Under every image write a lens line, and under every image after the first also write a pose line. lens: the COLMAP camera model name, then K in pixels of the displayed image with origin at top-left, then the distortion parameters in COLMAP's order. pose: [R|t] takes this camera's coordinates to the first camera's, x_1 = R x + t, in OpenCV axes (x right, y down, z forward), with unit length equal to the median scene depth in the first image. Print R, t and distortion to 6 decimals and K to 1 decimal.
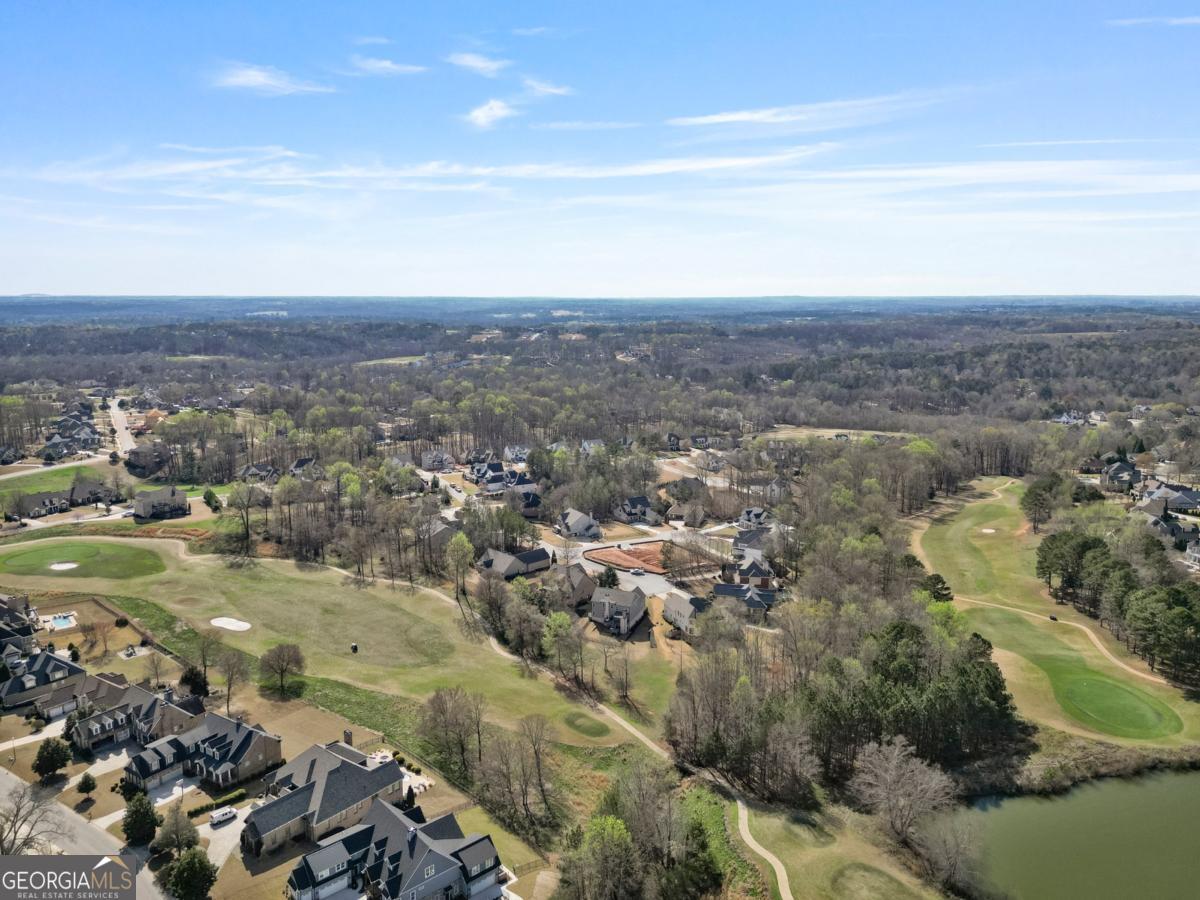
lens RADIAL K [[874.1, 0, 601.6], [0, 874.1, 442.7], [0, 0, 1]] dist [0.087034, -0.091331]
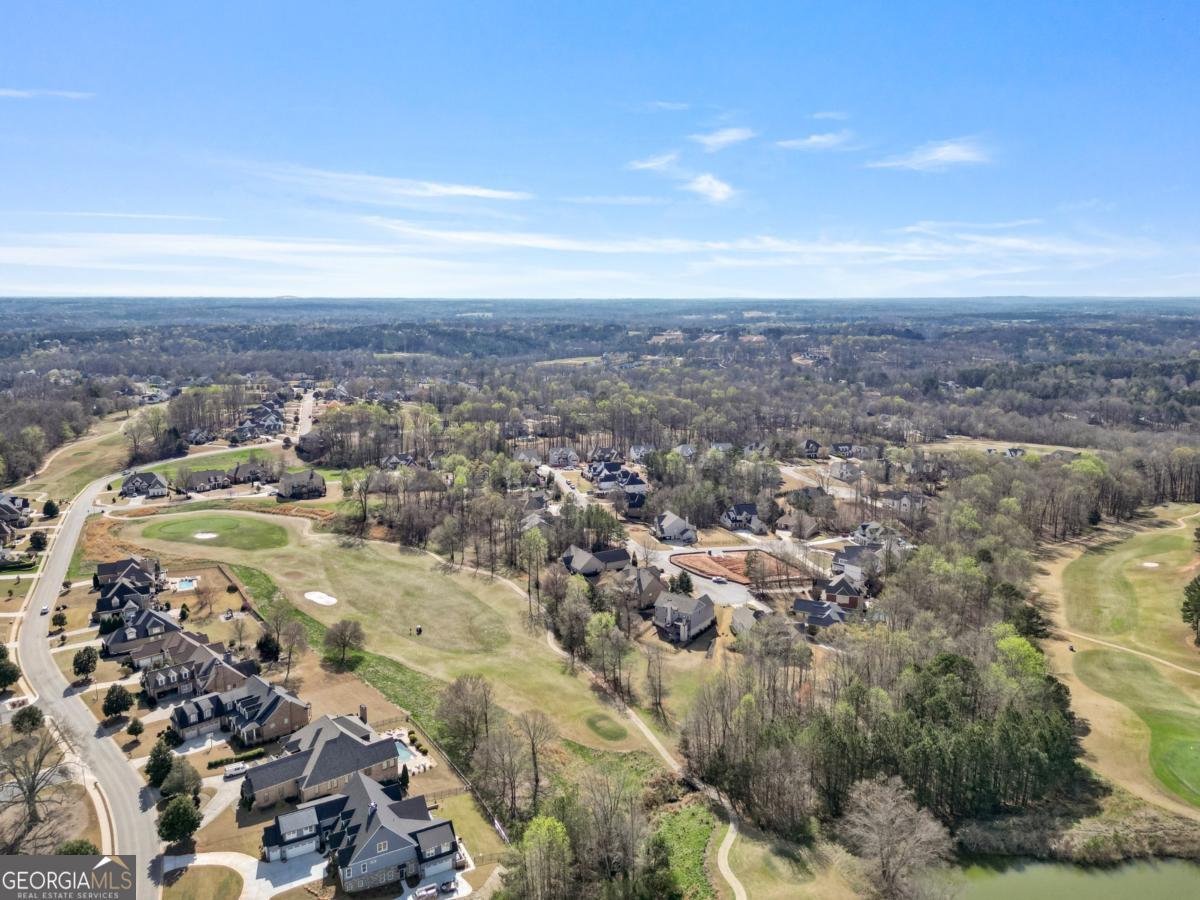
lens RADIAL K [[874.1, 0, 601.6], [0, 874.1, 442.7], [0, 0, 1]] dist [0.087034, -0.091331]
pose [[0.971761, 0.039007, -0.232719, 0.136603], [-0.039400, 0.999219, 0.002961, -0.002630], [0.232653, 0.006292, 0.972539, 0.020253]]
